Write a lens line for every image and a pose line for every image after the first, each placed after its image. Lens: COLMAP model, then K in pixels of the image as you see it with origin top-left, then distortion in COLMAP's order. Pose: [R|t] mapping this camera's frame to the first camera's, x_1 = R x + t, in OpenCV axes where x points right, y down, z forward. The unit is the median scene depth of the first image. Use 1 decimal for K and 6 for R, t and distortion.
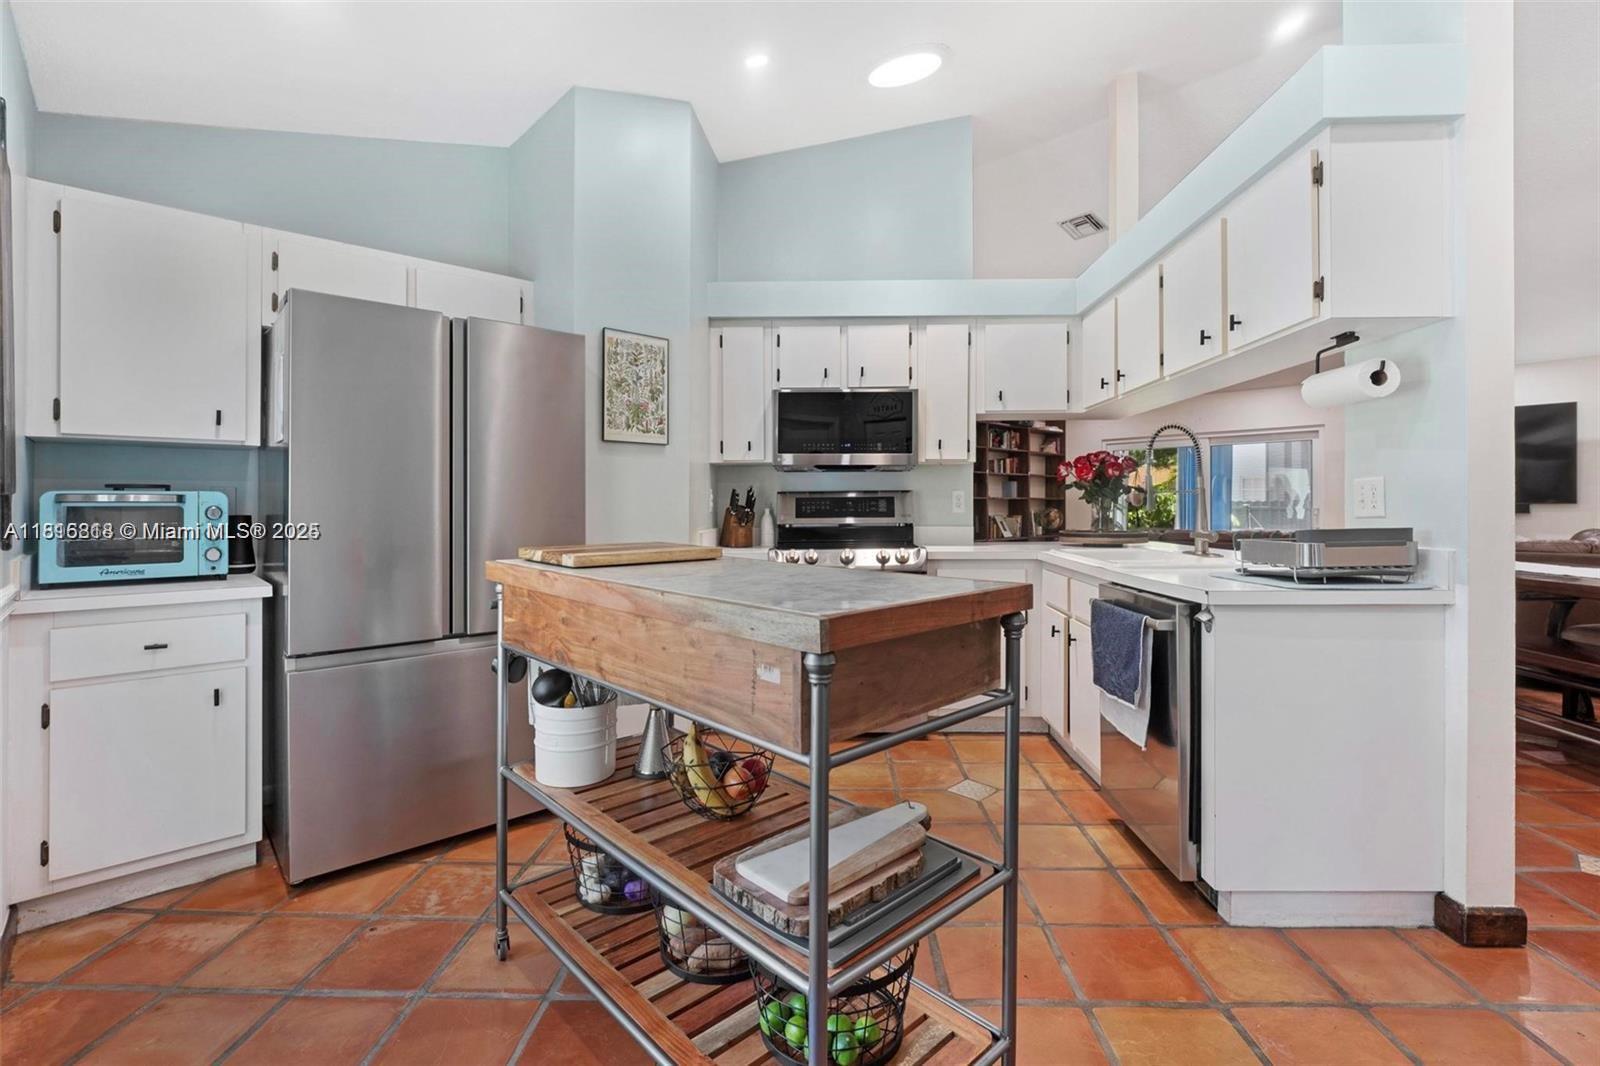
lens RADIAL K [[718.1, 0, 796.0], [0, 718.1, 535.8], [0, 0, 1]] dist [-0.002552, -0.000484]
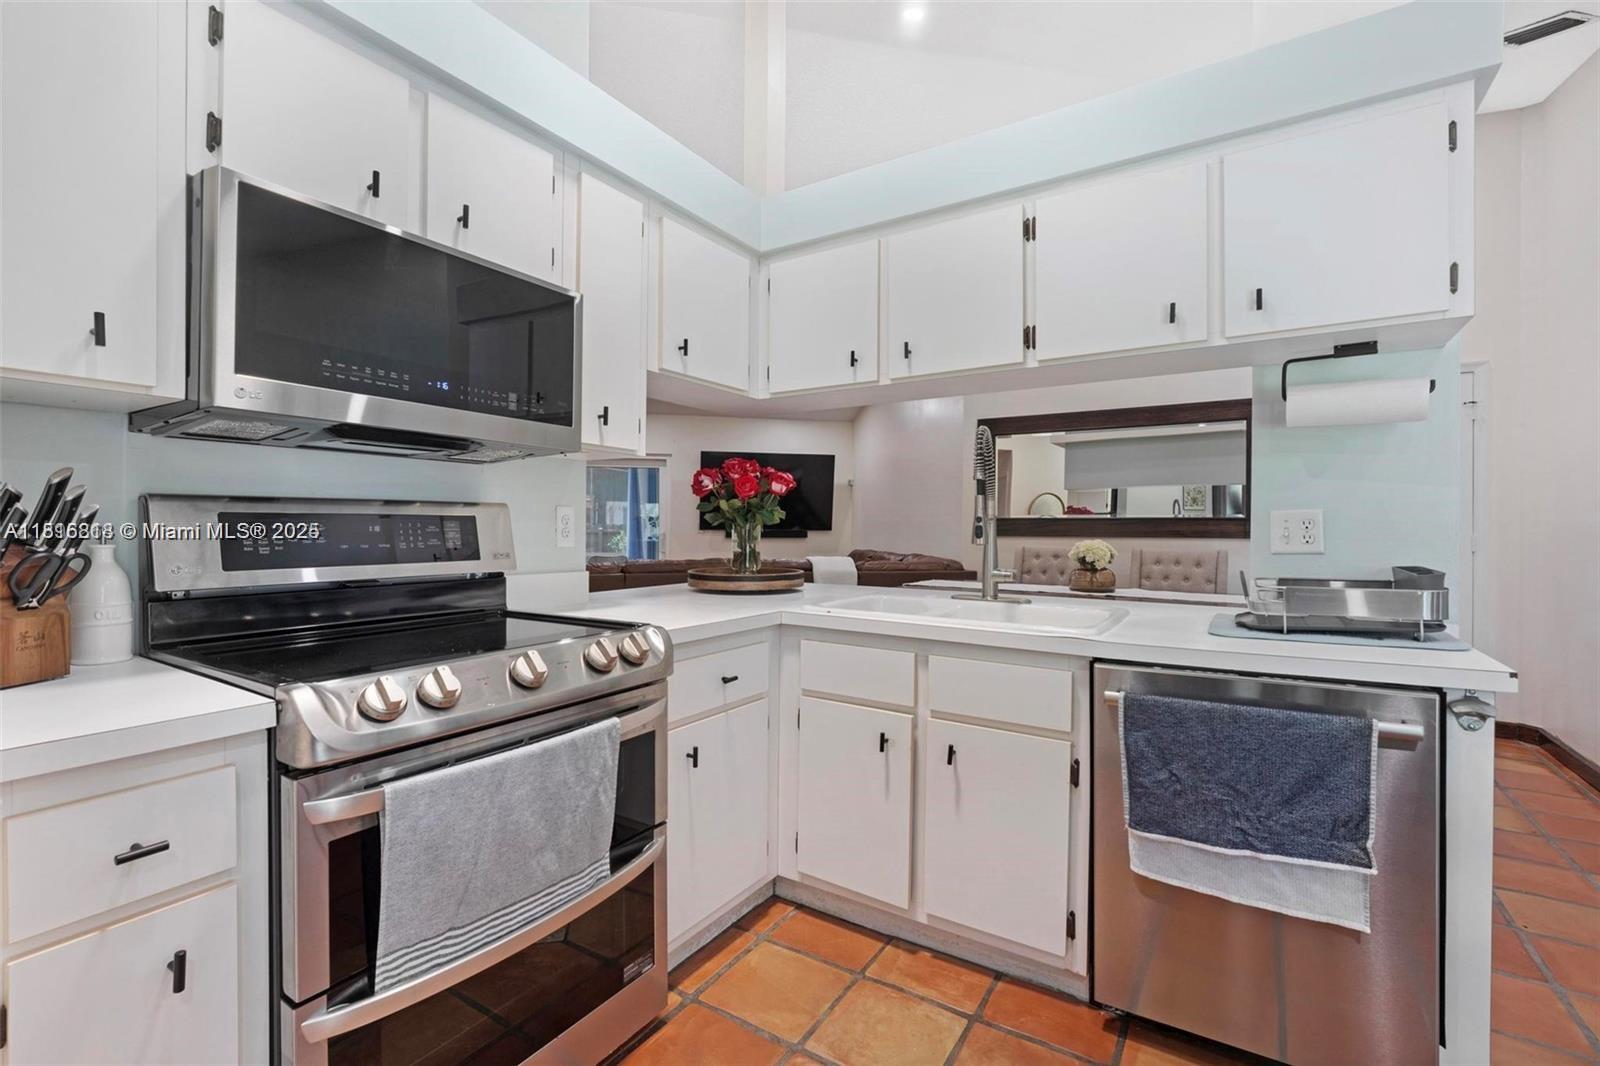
lens RADIAL K [[718.1, 0, 796.0], [0, 718.1, 535.8], [0, 0, 1]] dist [-0.002552, -0.000484]
pose [[0.499435, -0.000544, 0.866351, -0.173576], [0.027172, 0.999518, -0.015036, -0.030186], [-0.865925, 0.031050, 0.499208, 0.626423]]
